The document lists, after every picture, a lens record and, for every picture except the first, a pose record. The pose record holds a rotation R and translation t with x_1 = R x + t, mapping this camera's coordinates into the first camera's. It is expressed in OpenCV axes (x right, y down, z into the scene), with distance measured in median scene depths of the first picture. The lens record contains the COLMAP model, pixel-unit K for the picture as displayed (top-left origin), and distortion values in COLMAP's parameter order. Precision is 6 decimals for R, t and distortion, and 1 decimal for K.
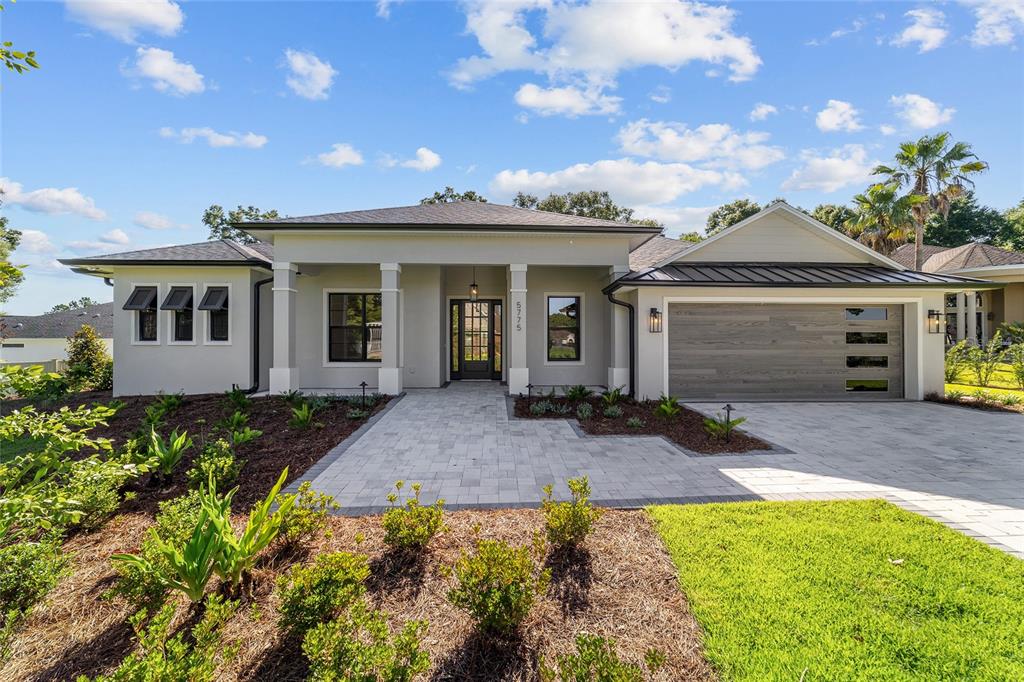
lens RADIAL K [[399.0, 0, 513.1], [0, 399.0, 332.4], [0, 0, 1]] dist [0.000694, 0.000616]
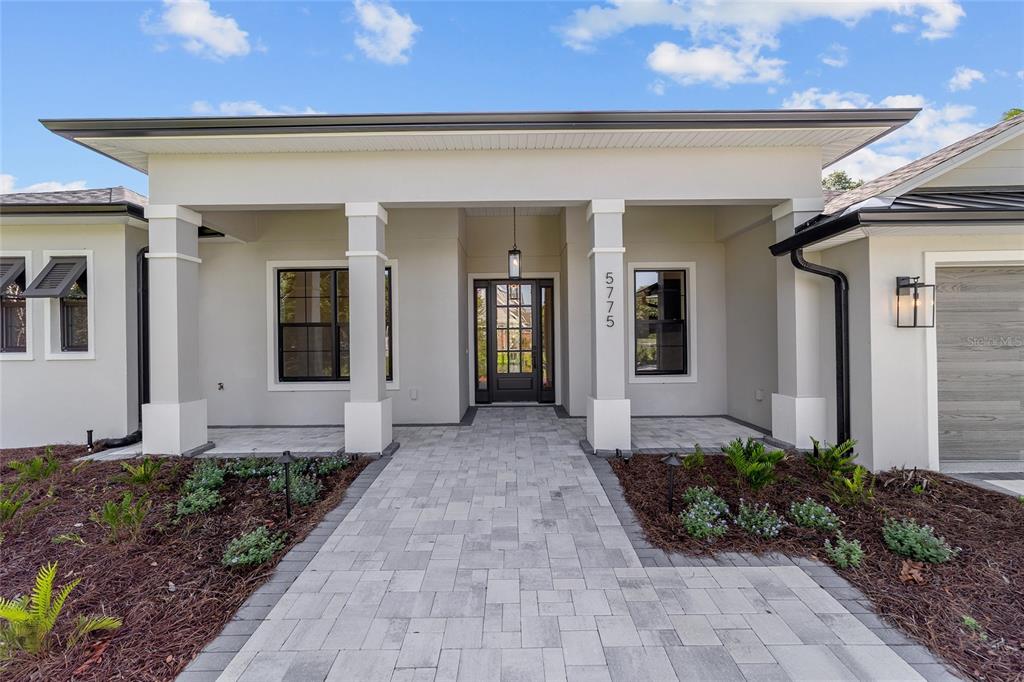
lens RADIAL K [[399.0, 0, 513.1], [0, 399.0, 332.4], [0, 0, 1]] dist [0.000694, 0.000616]
pose [[0.998976, -0.012219, -0.043556, -0.085957], [0.012753, 0.999846, 0.012015, -0.005323], [0.043402, -0.012558, 0.998979, 0.458602]]
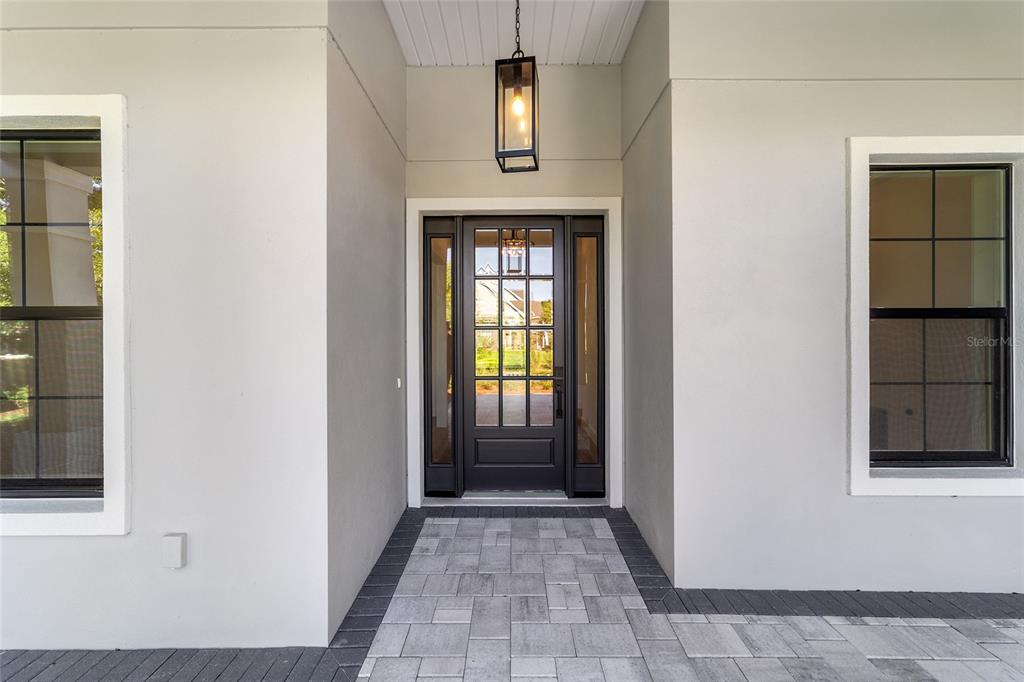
lens RADIAL K [[399.0, 0, 513.1], [0, 399.0, 332.4], [0, 0, 1]] dist [0.000694, 0.000616]
pose [[0.999130, -0.005567, -0.041340, -0.105389], [0.006373, 0.999792, 0.019379, -0.005766], [0.041223, -0.019625, 0.998957, 0.926510]]
